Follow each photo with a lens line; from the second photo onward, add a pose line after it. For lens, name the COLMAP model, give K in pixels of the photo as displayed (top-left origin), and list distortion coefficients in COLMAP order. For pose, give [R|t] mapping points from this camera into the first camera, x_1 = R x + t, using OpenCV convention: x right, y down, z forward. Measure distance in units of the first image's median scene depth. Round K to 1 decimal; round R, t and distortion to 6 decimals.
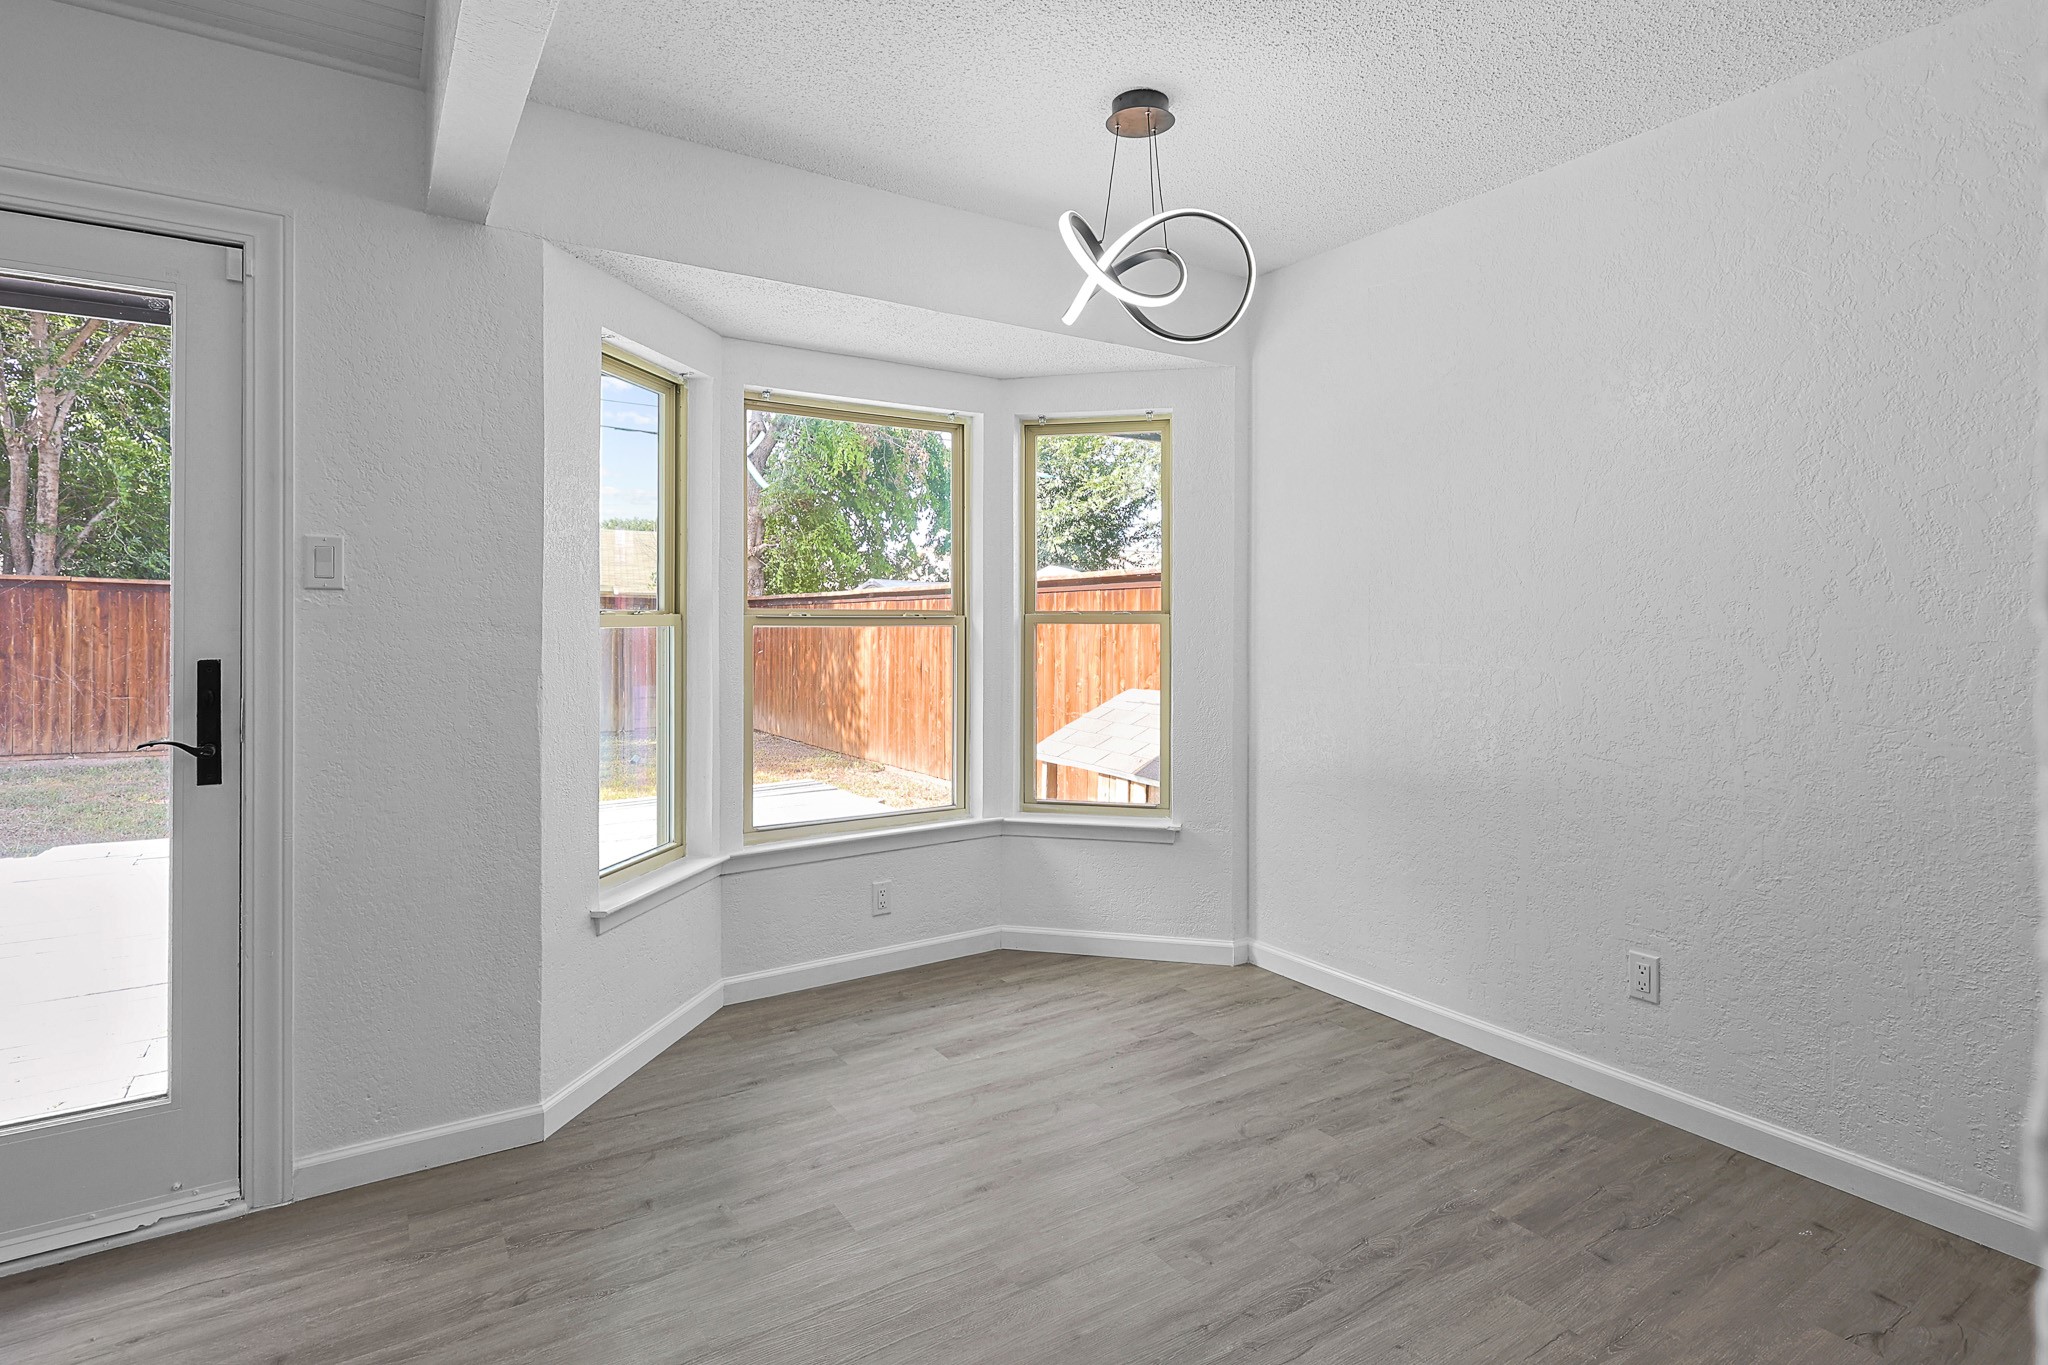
lens RADIAL K [[1041.5, 0, 1019.7], [0, 1041.5, 612.4], [0, 0, 1]] dist [-0.001860, 0.001878]
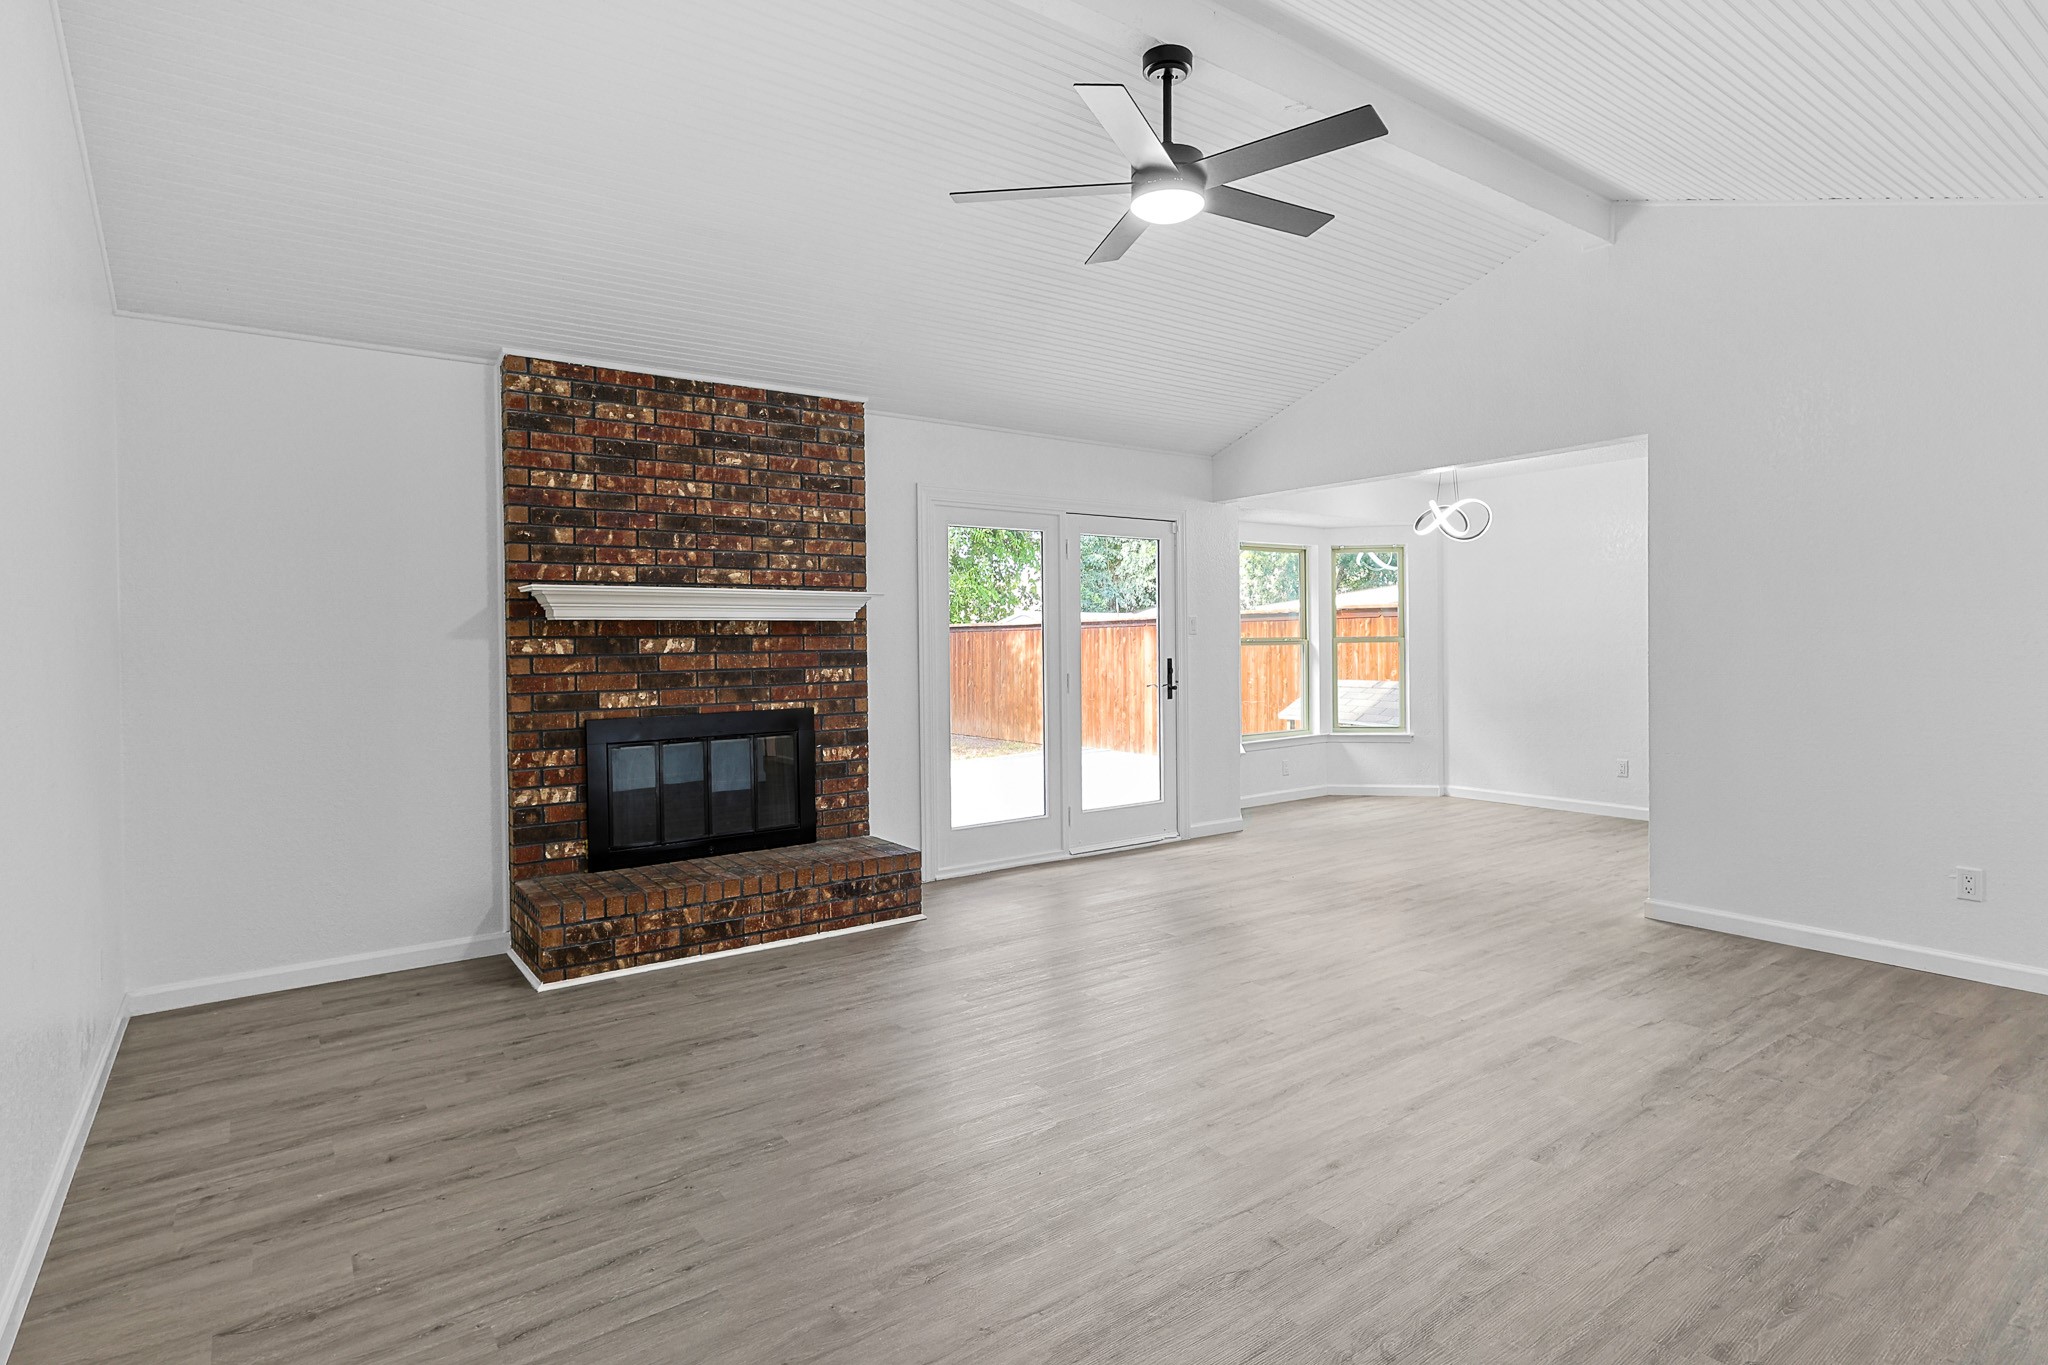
lens RADIAL K [[1041.5, 0, 1019.7], [0, 1041.5, 612.4], [0, 0, 1]] dist [-0.001860, 0.001878]
pose [[0.998702, -0.013650, 0.049076, -0.877163], [0.014697, 0.999671, -0.021038, -0.018844], [-0.048772, 0.021732, 0.998573, -1.302010]]
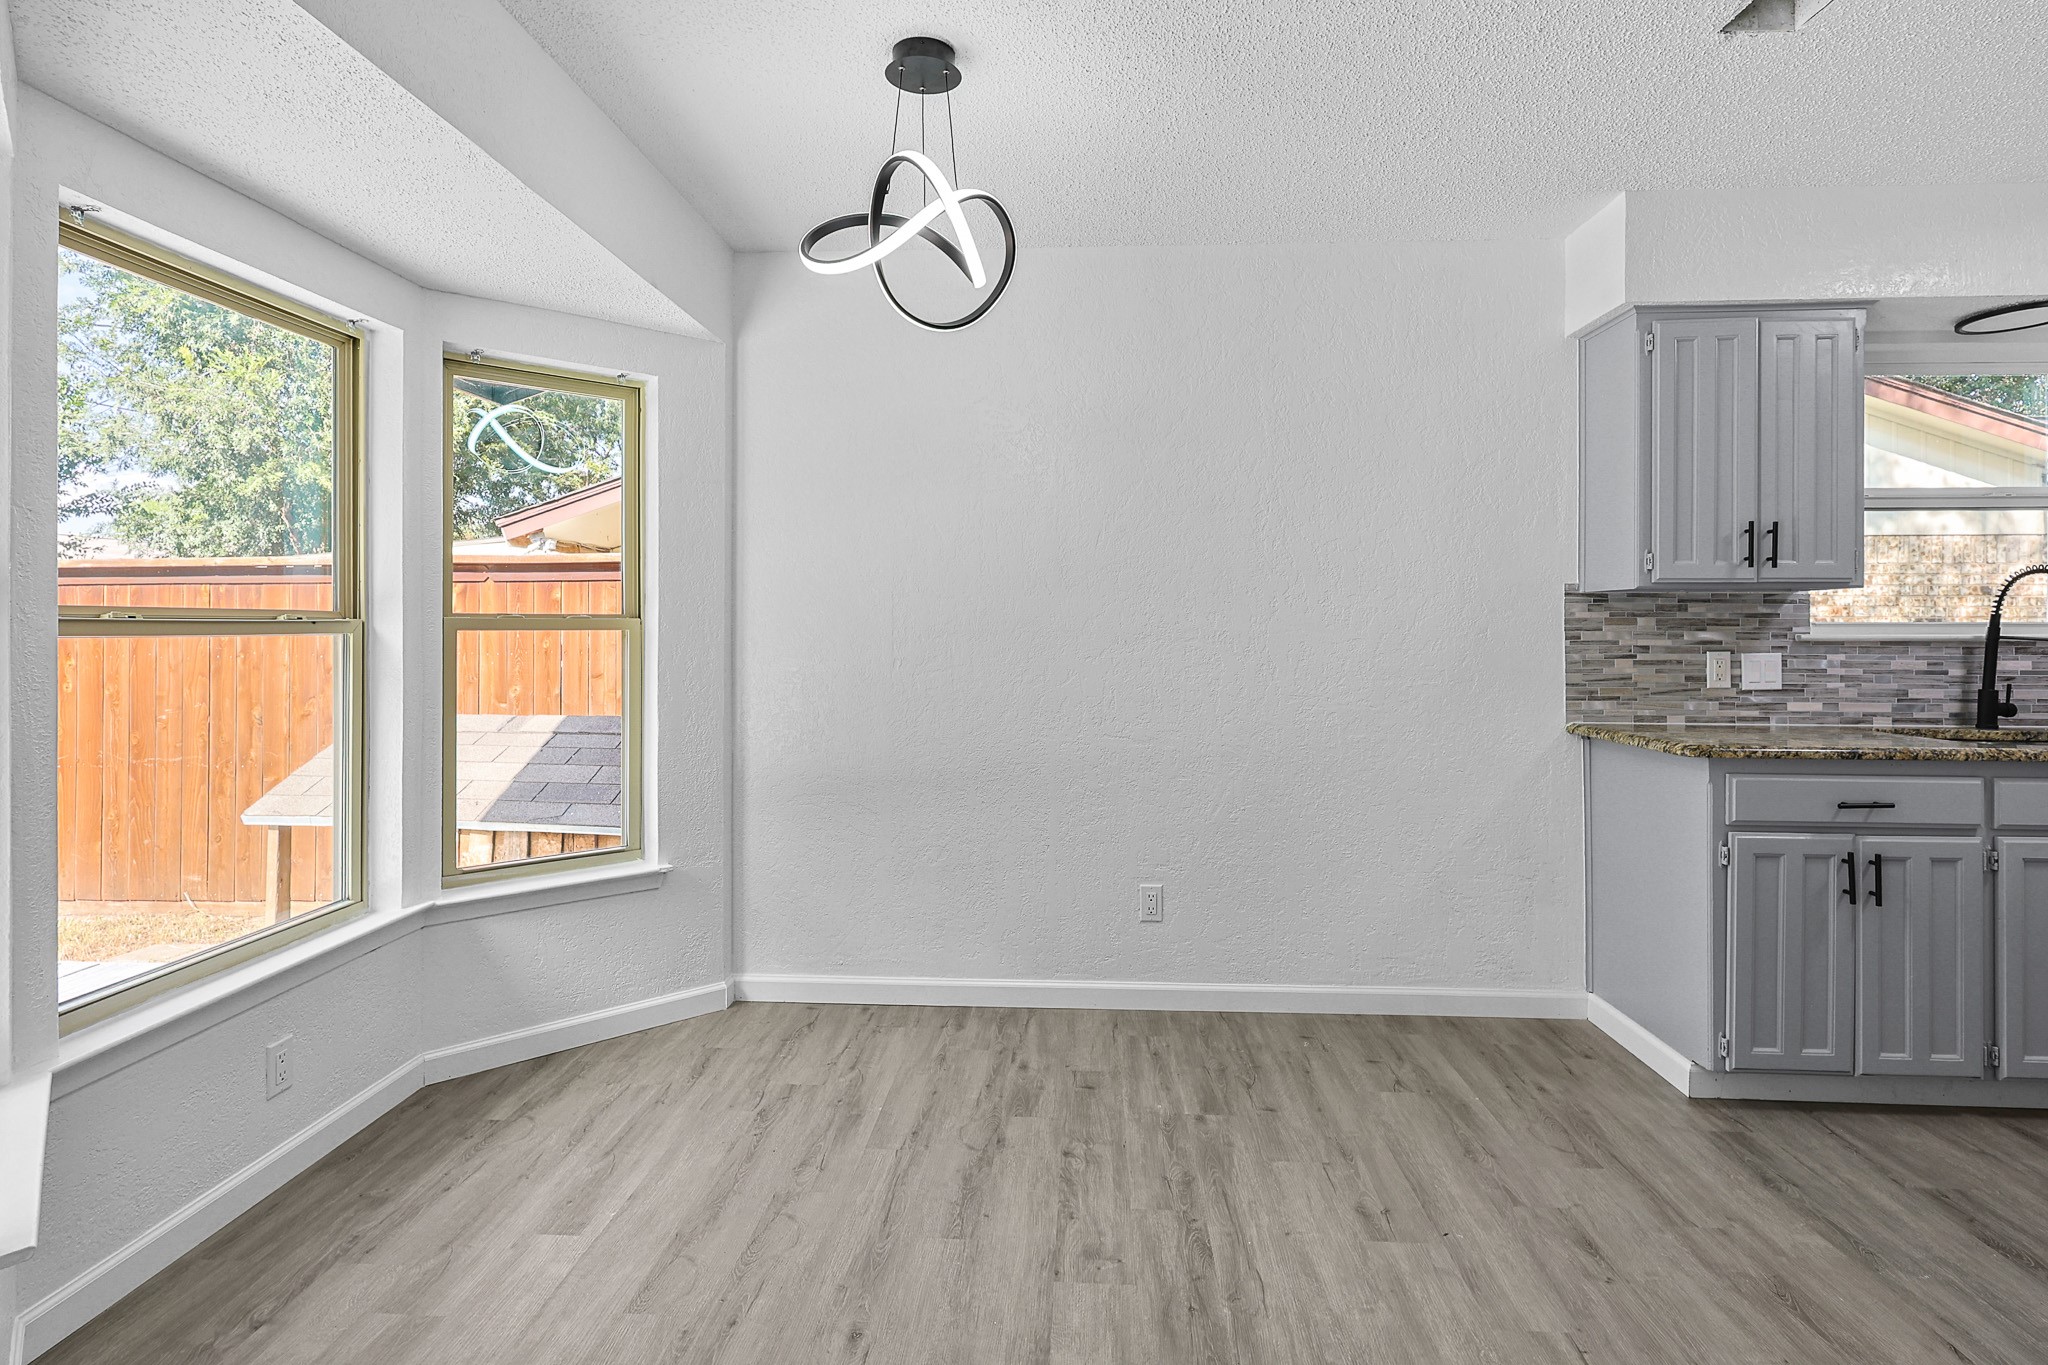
lens RADIAL K [[1042.3, 0, 1027.5], [0, 1042.3, 624.3], [0, 0, 1]] dist [-0.002552, 0.002146]
pose [[0.585334, 0.001550, 0.810791, -0.413507], [-0.005899, 0.999980, 0.002347, 0.003171], [-0.810771, -0.006156, 0.585331, 0.290299]]
